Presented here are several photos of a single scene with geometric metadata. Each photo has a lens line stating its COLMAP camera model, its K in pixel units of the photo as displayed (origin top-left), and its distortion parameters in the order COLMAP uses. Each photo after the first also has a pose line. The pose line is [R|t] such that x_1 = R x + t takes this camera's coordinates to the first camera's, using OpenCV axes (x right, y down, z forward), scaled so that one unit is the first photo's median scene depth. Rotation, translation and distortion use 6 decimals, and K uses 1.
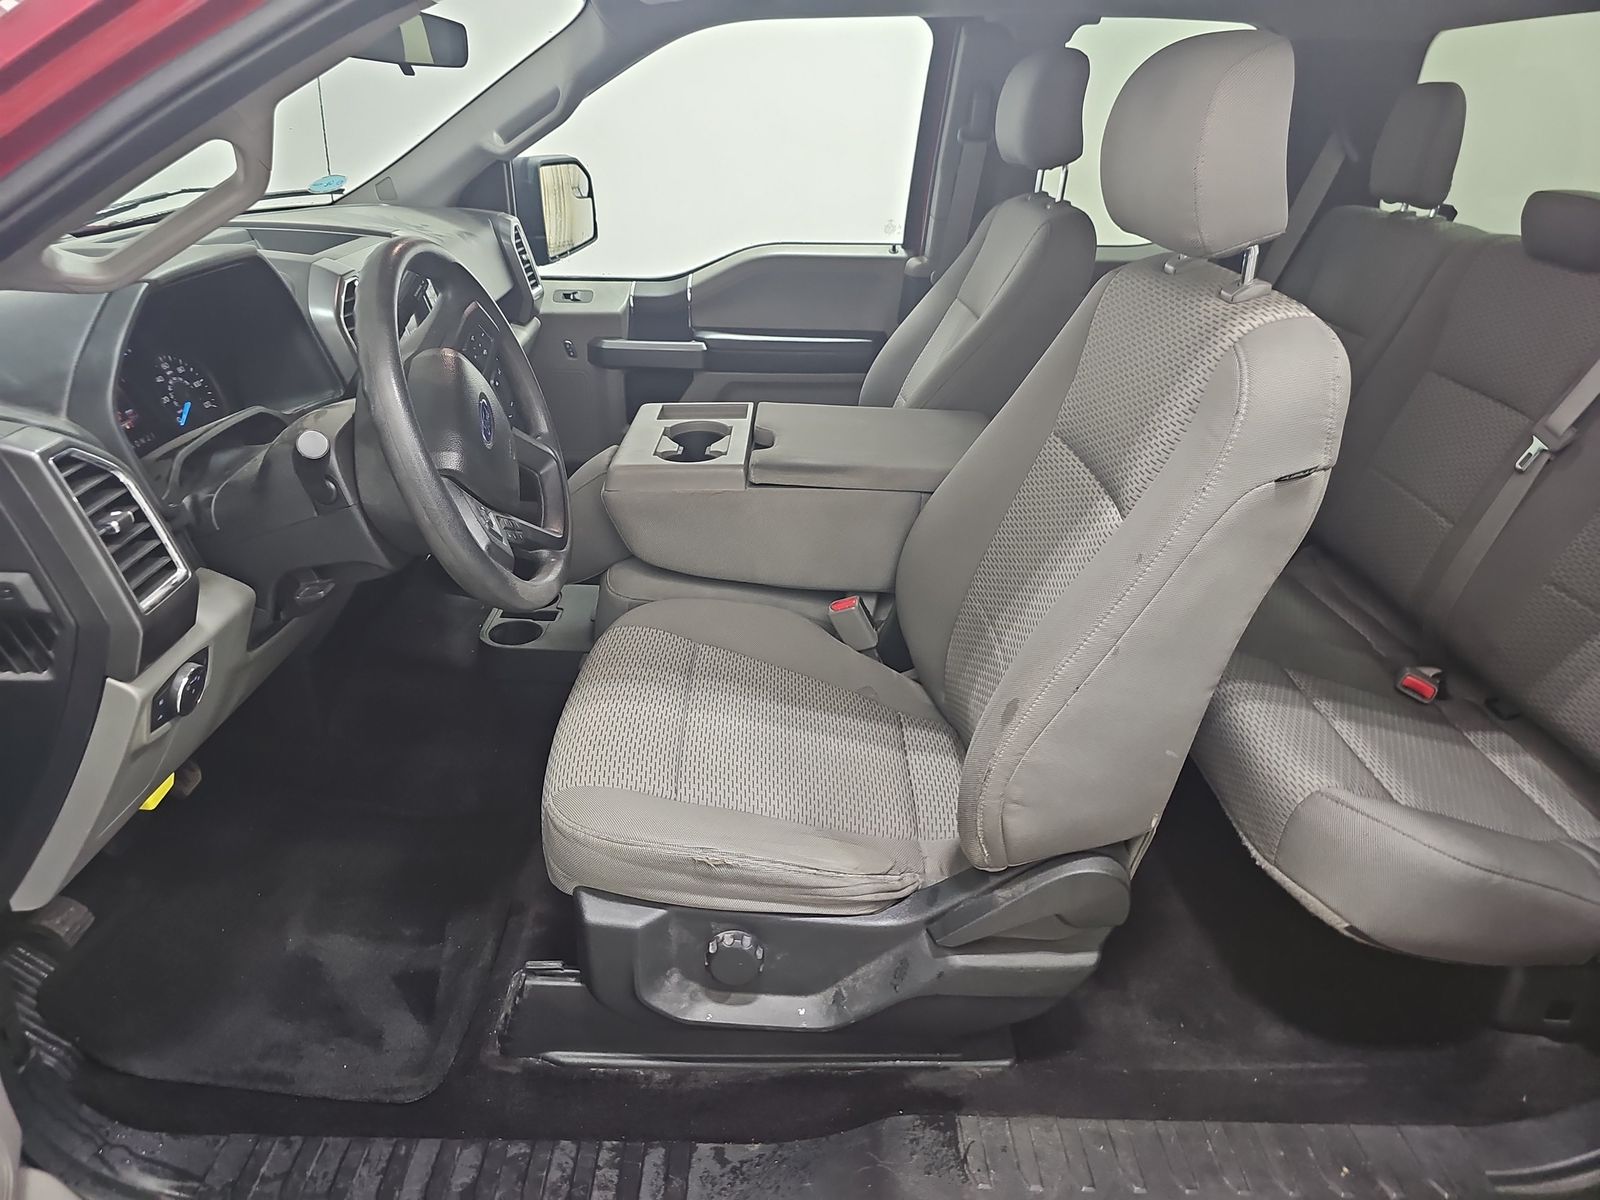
lens RADIAL K [[1060.7, 0, 776.8], [0, 1060.7, 622.2], [0, 0, 1]] dist [0.010359, -0.022936]
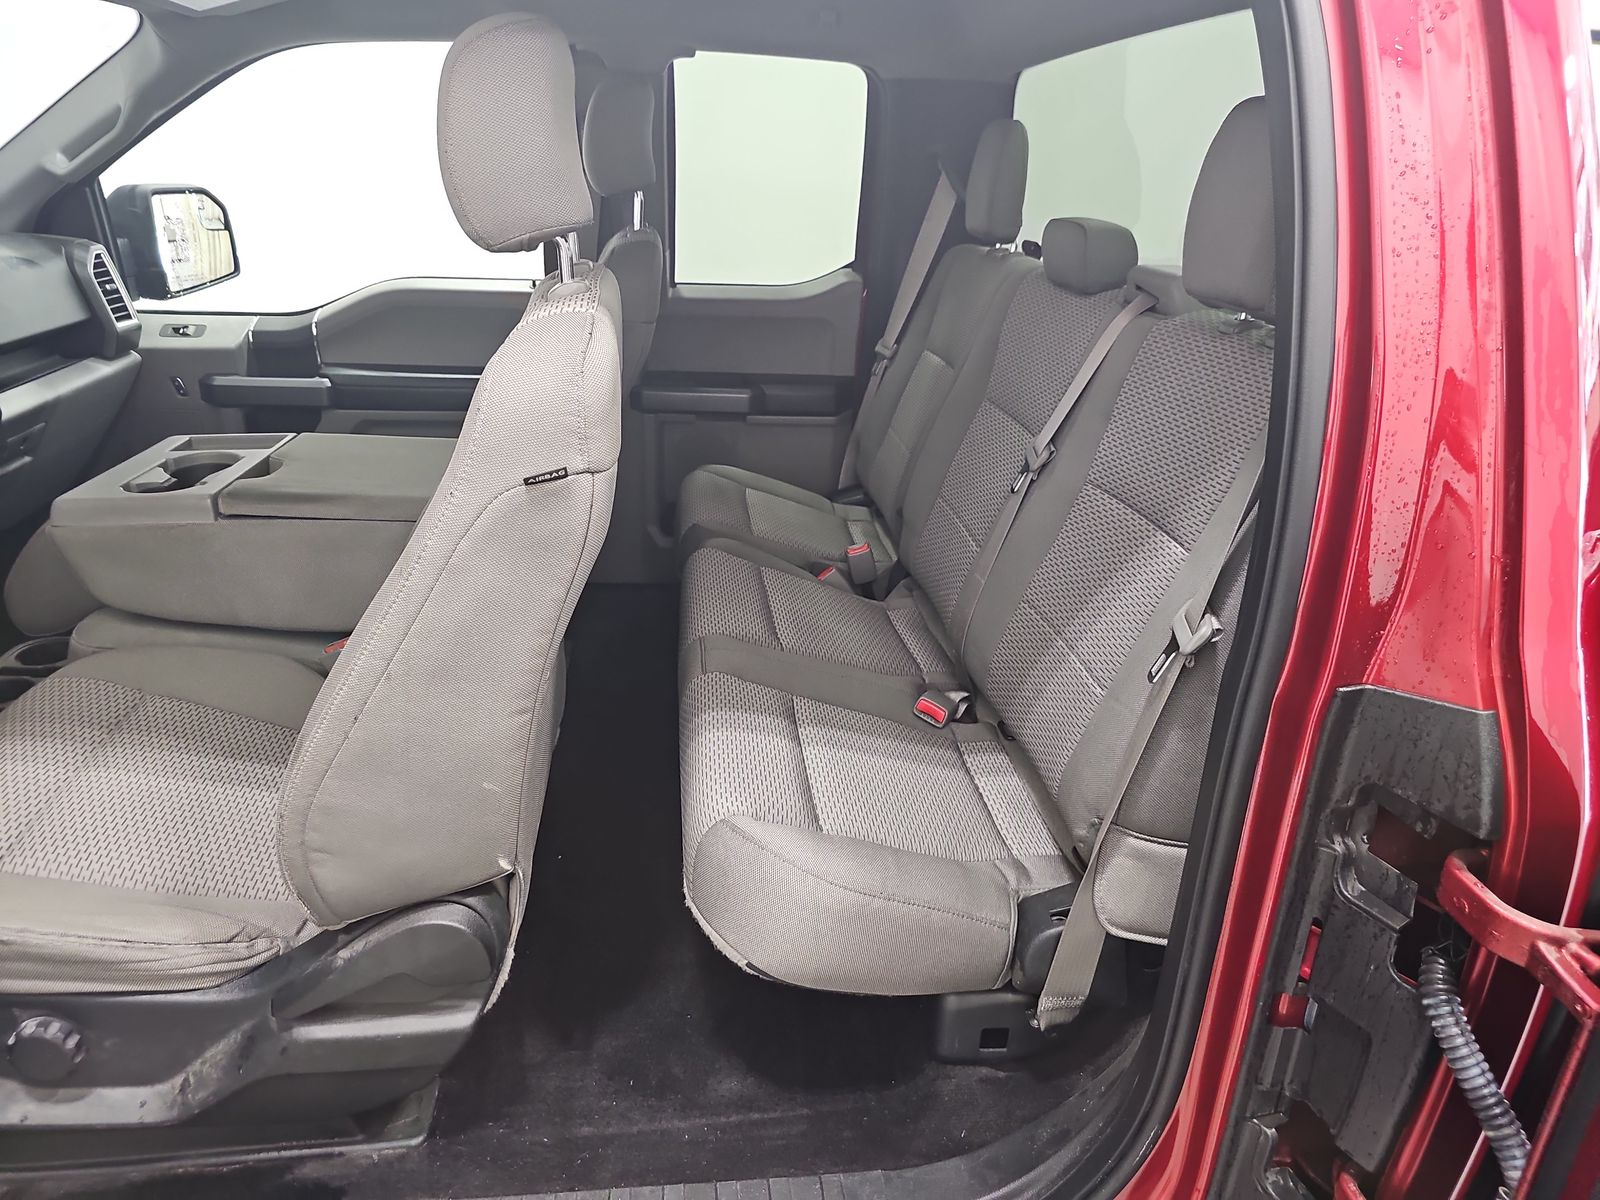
lens RADIAL K [[1060.7, 0, 804.6], [0, 1060.7, 635.6], [0, 0, 1]] dist [0.010359, -0.022936]
pose [[0.991312, -0.030490, 0.127949, 0.362564], [0.035995, 0.998513, -0.040934, 0.028218], [-0.126510, 0.045184, 0.990936, 0.038347]]
